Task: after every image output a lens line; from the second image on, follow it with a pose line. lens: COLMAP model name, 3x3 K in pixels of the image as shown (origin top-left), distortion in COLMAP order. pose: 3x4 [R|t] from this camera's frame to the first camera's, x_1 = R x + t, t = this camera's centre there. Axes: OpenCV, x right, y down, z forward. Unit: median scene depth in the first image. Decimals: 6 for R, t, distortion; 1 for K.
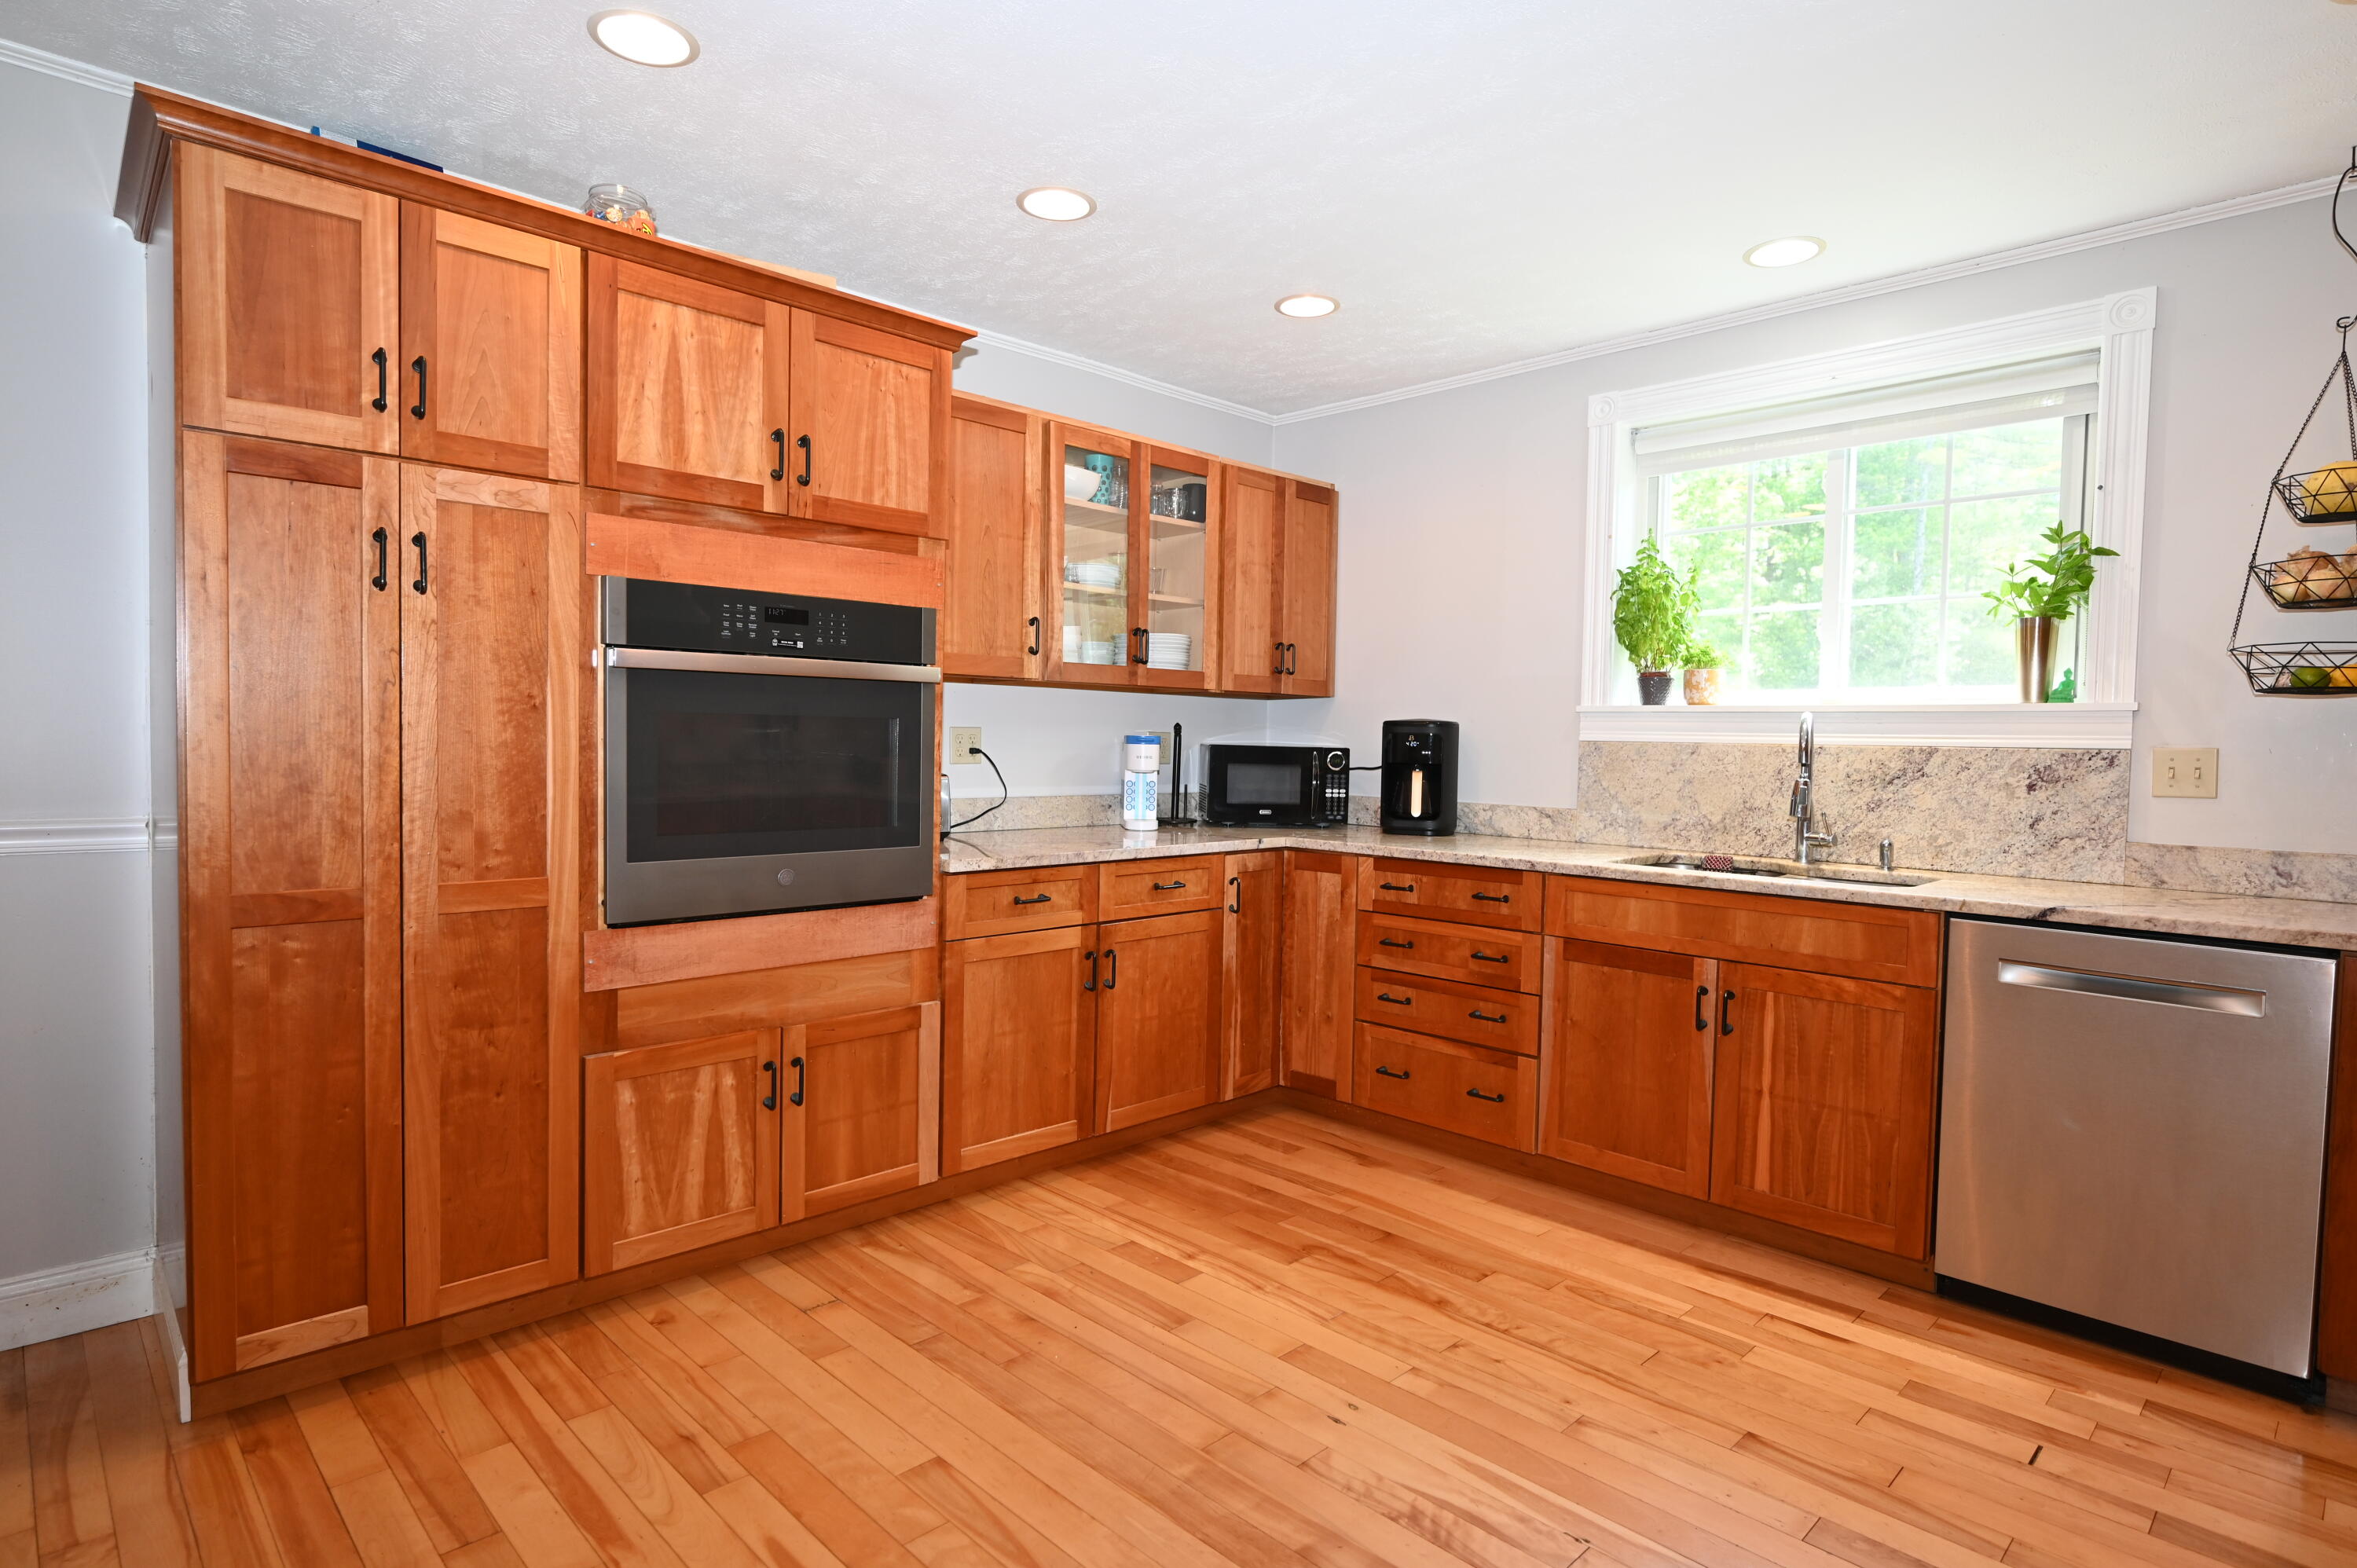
lens RADIAL K [[1221.2, 0, 1178.5], [0, 1221.2, 784.0], [0, 0, 1]] dist [0.000589, 0.000546]
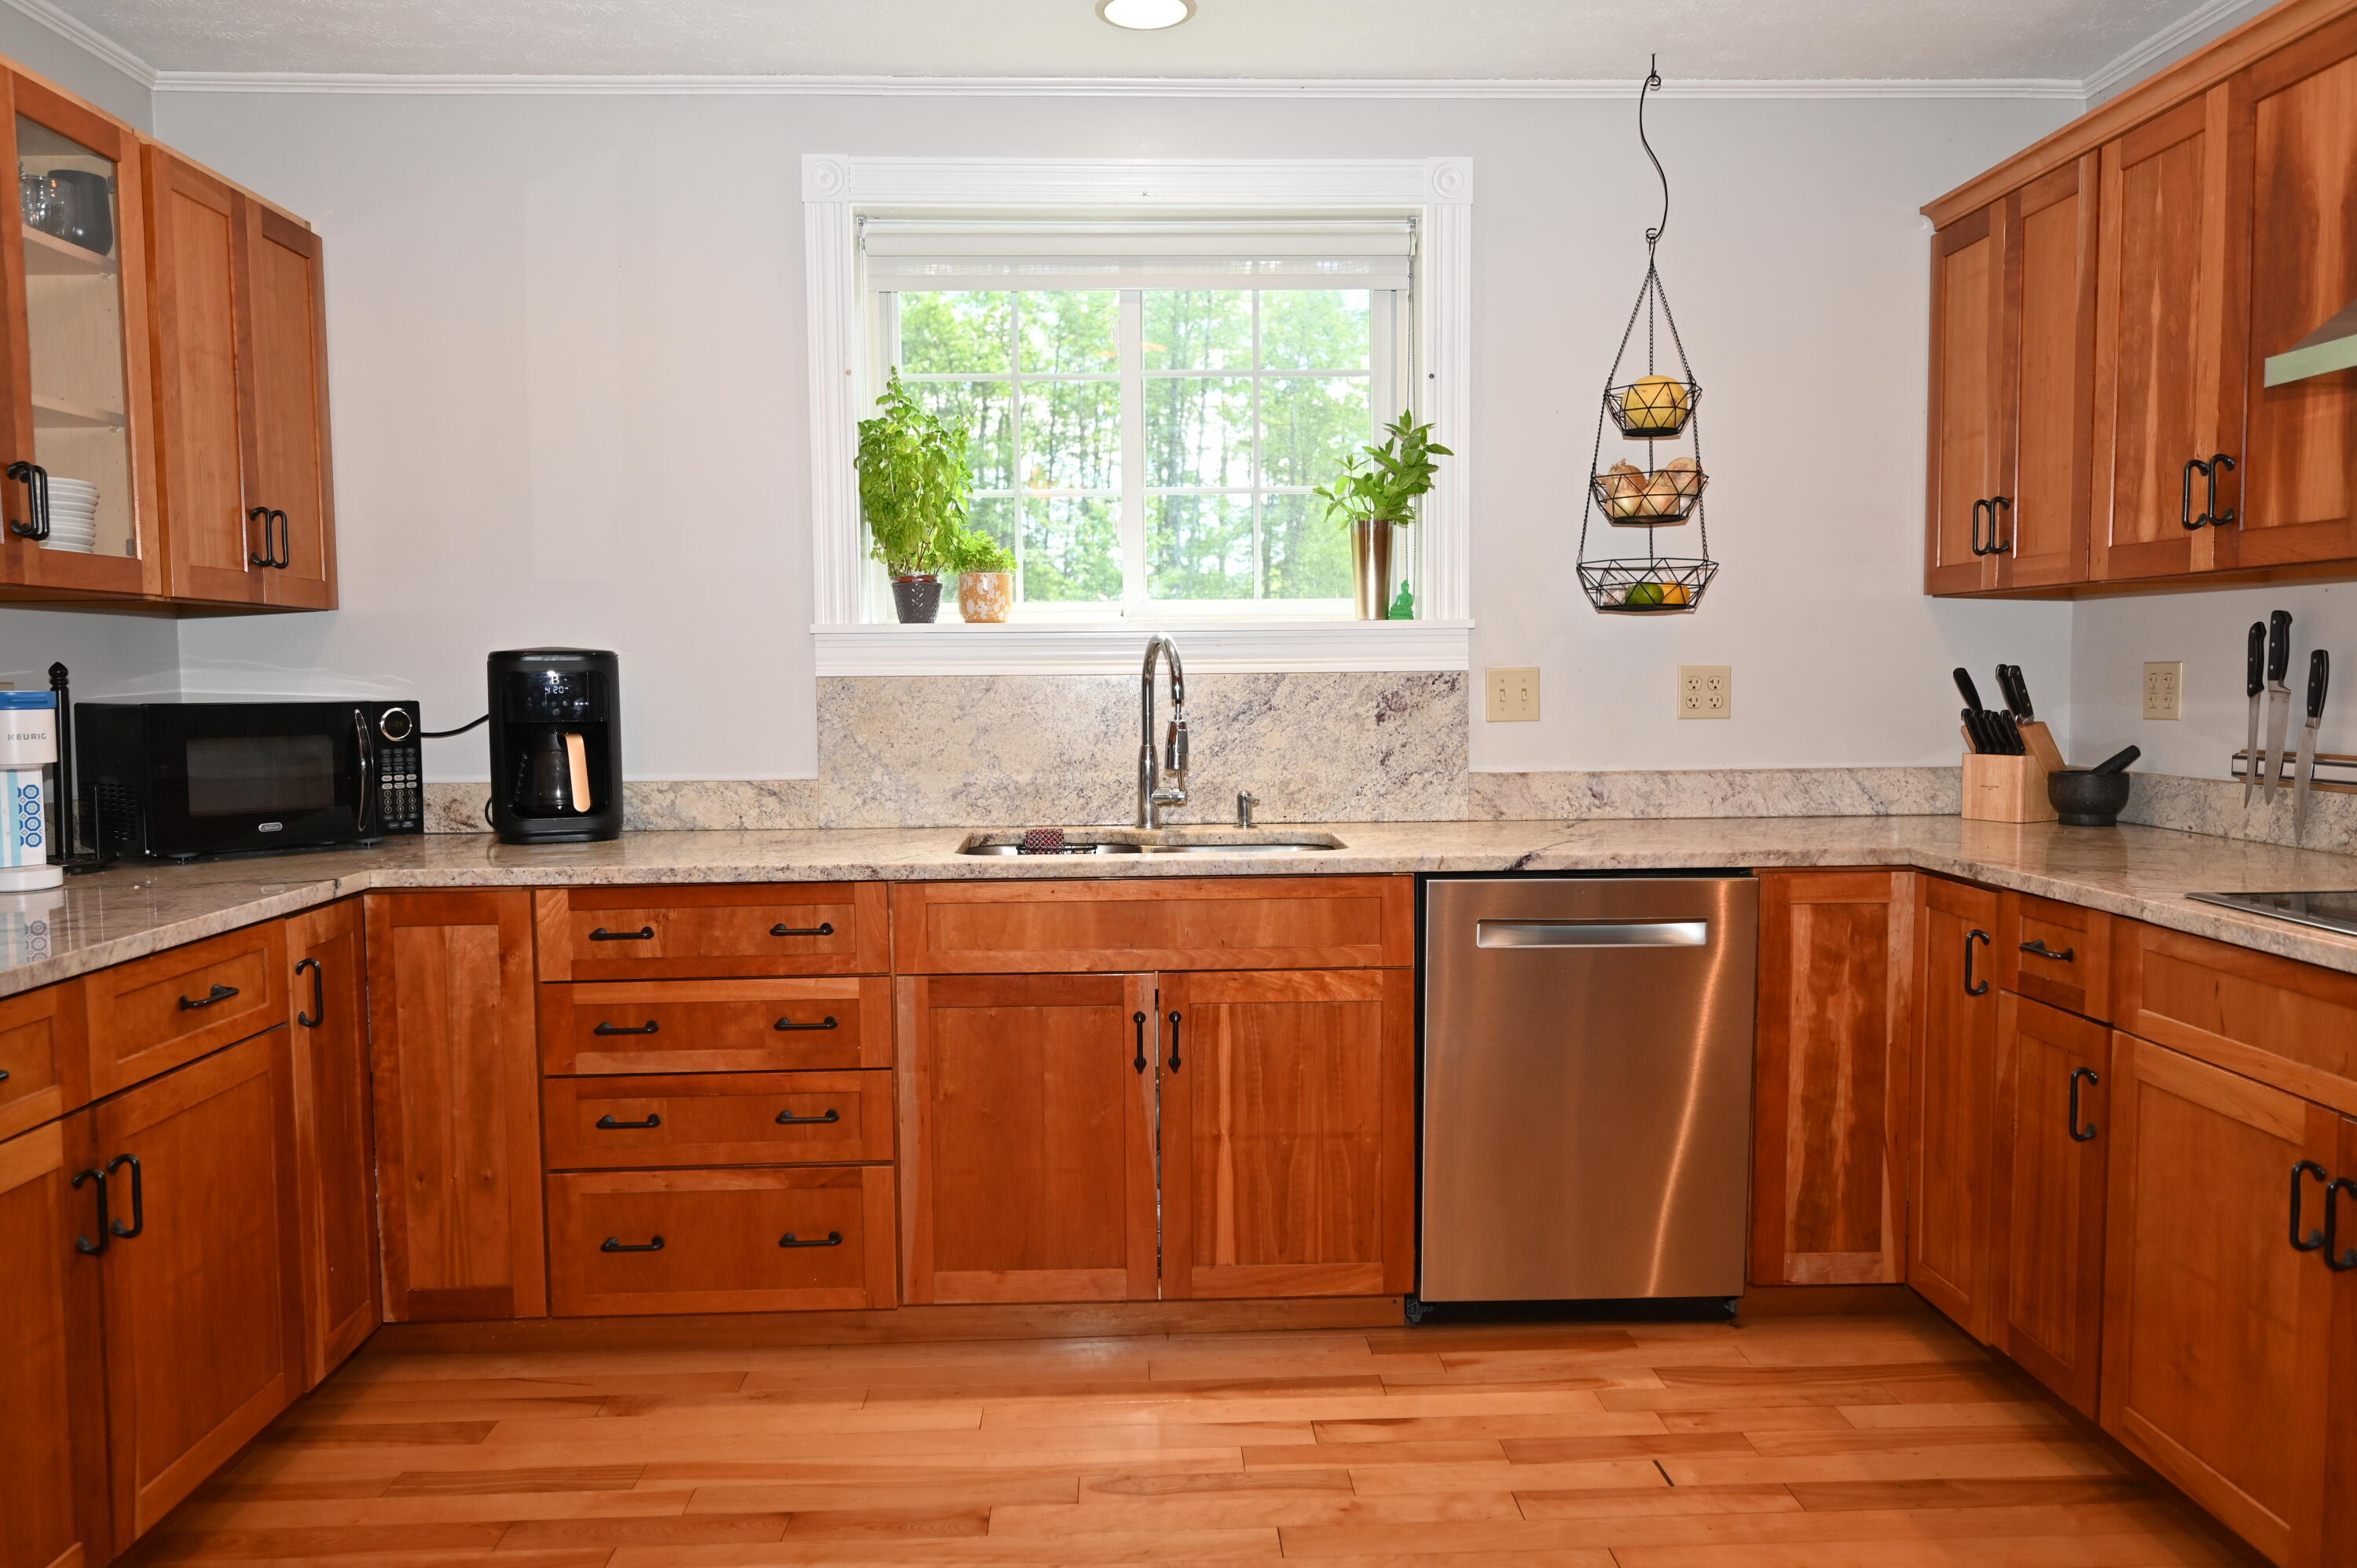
lens RADIAL K [[1652.3, 0, 1178.5], [0, 1652.3, 784.0], [0, 0, 1]] dist [-0.002733, -0.001335]
pose [[0.676053, -0.074749, 0.733051, -0.258280], [0.049558, 0.997201, 0.055980, -0.022656], [-0.735184, -0.001517, 0.677866, 0.308249]]
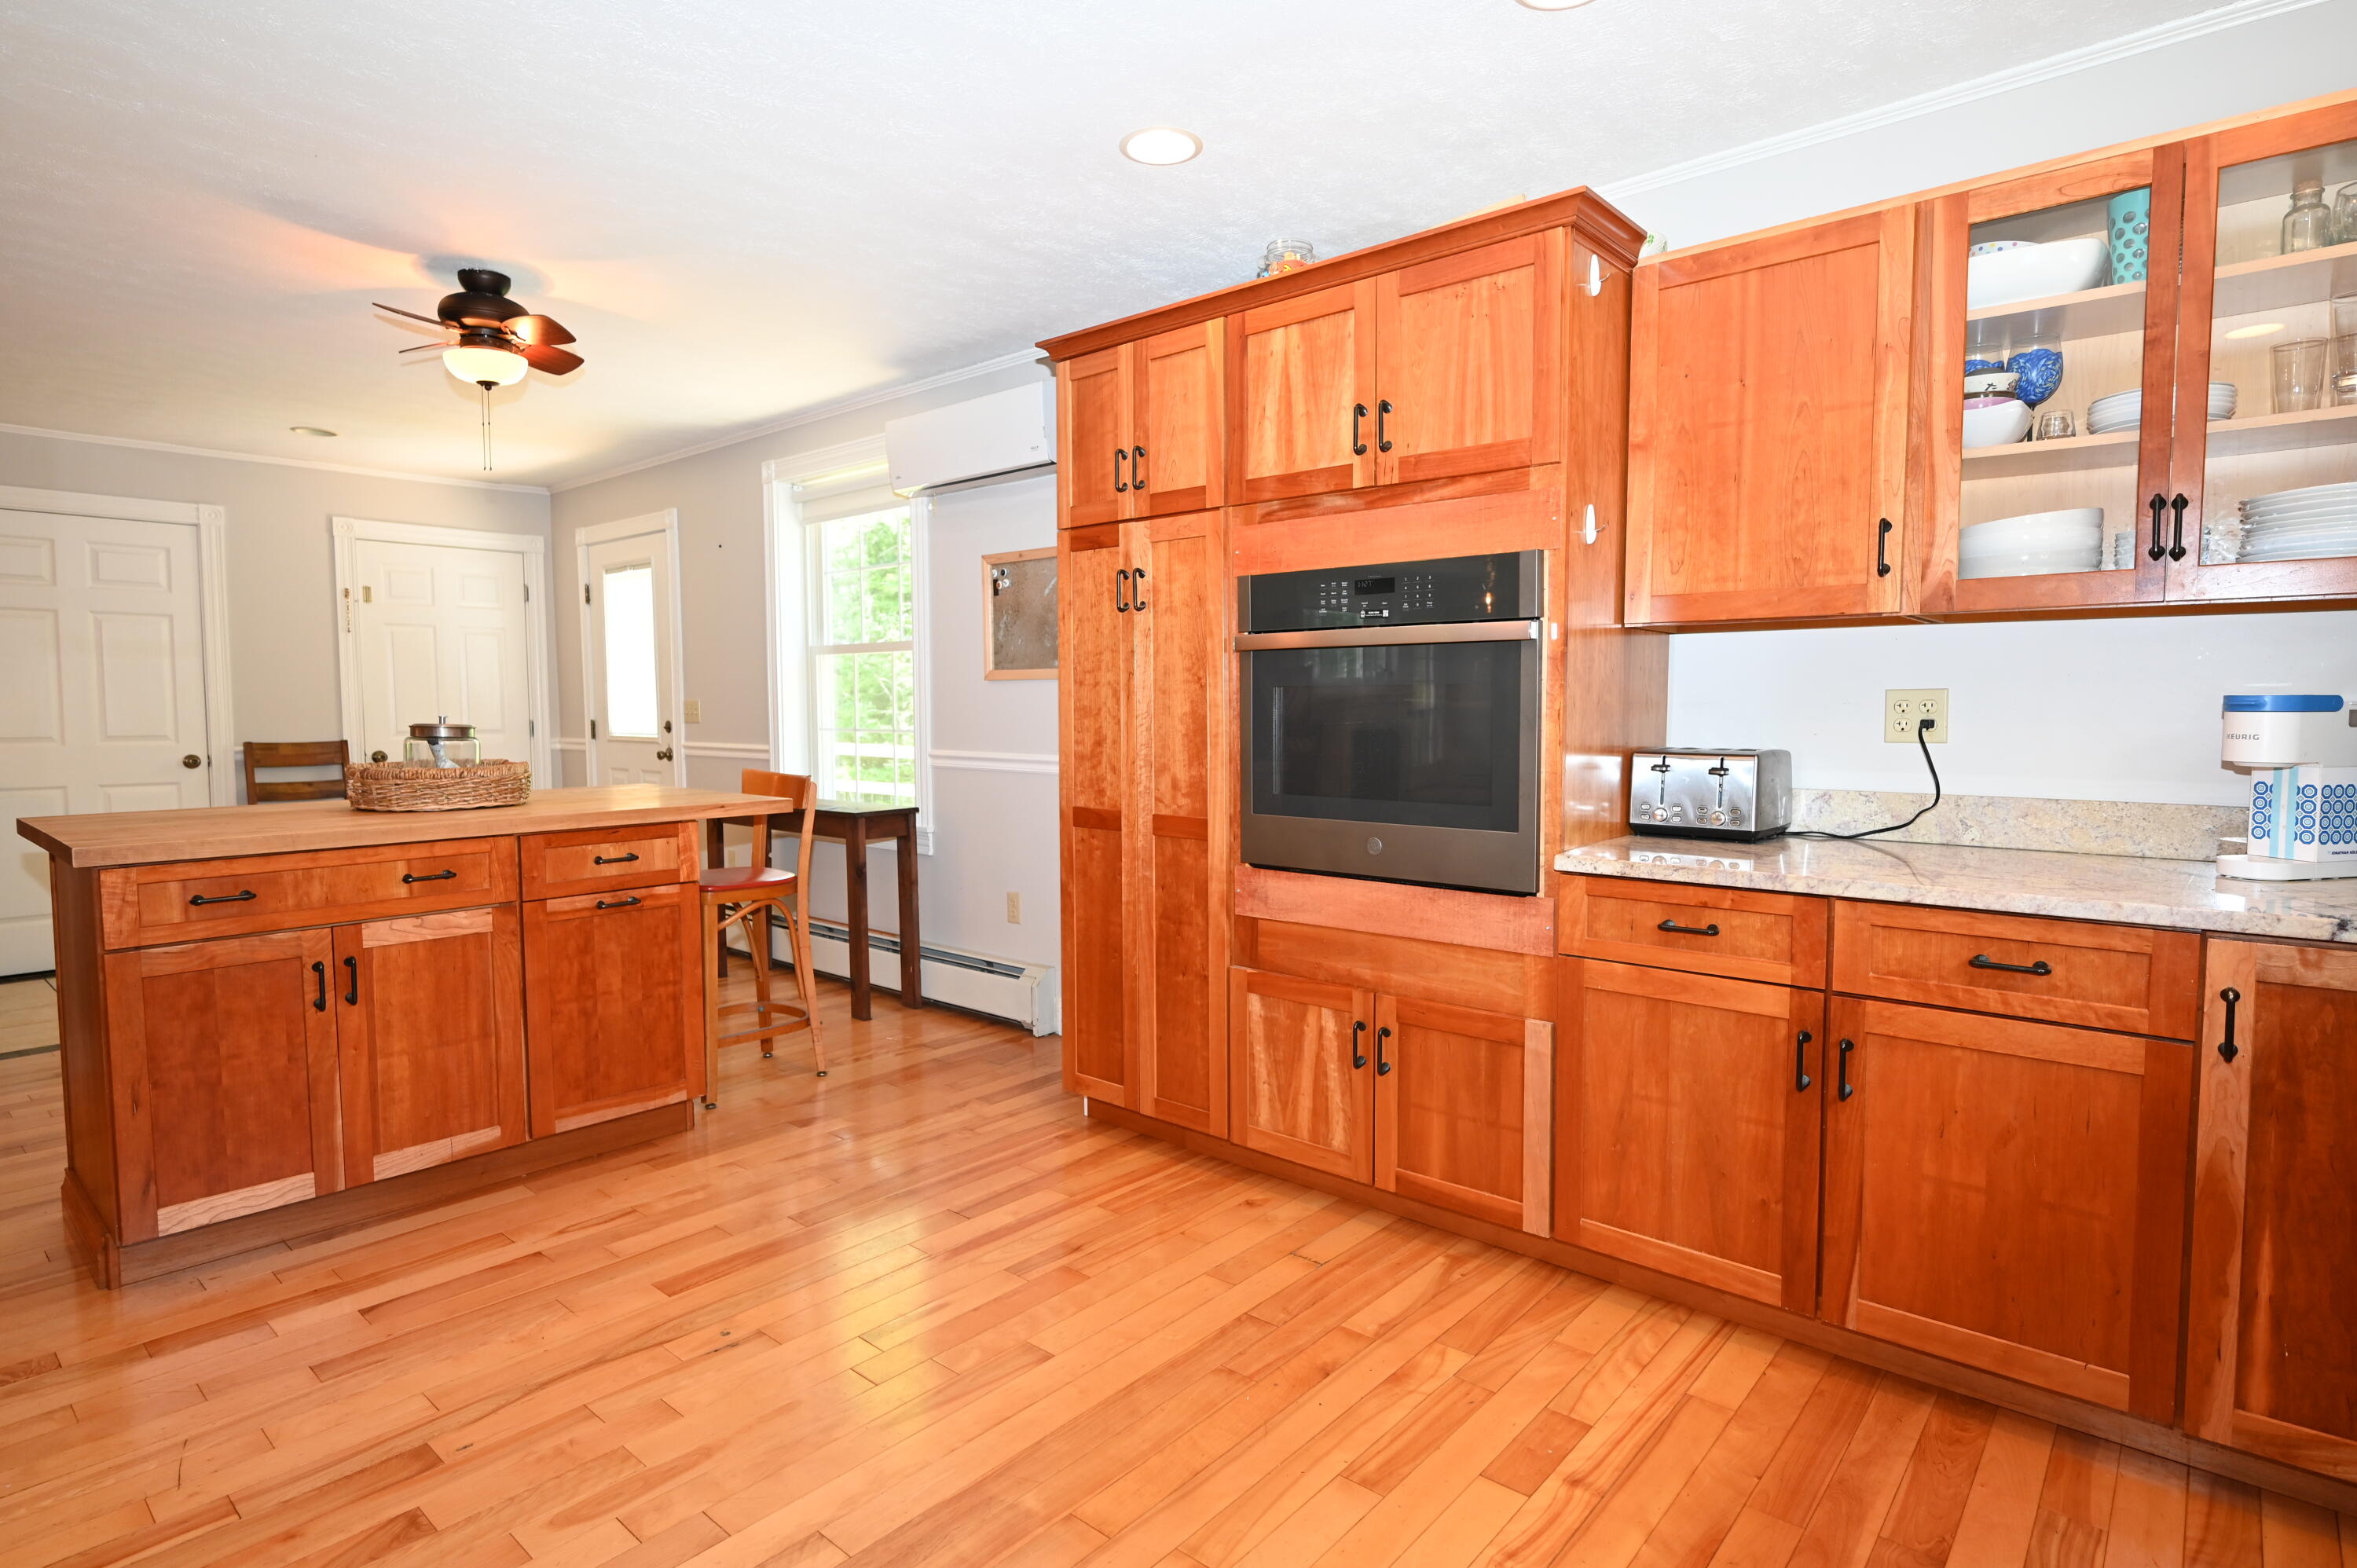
lens RADIAL K [[1221.2, 0, 1178.5], [0, 1221.2, 784.0], [0, 0, 1]] dist [0.000589, 0.000546]
pose [[0.077122, 0.046540, -0.995935, 0.591891], [-0.035137, 0.998416, 0.043935, -0.011836], [0.996402, 0.031606, 0.078635, 0.668994]]
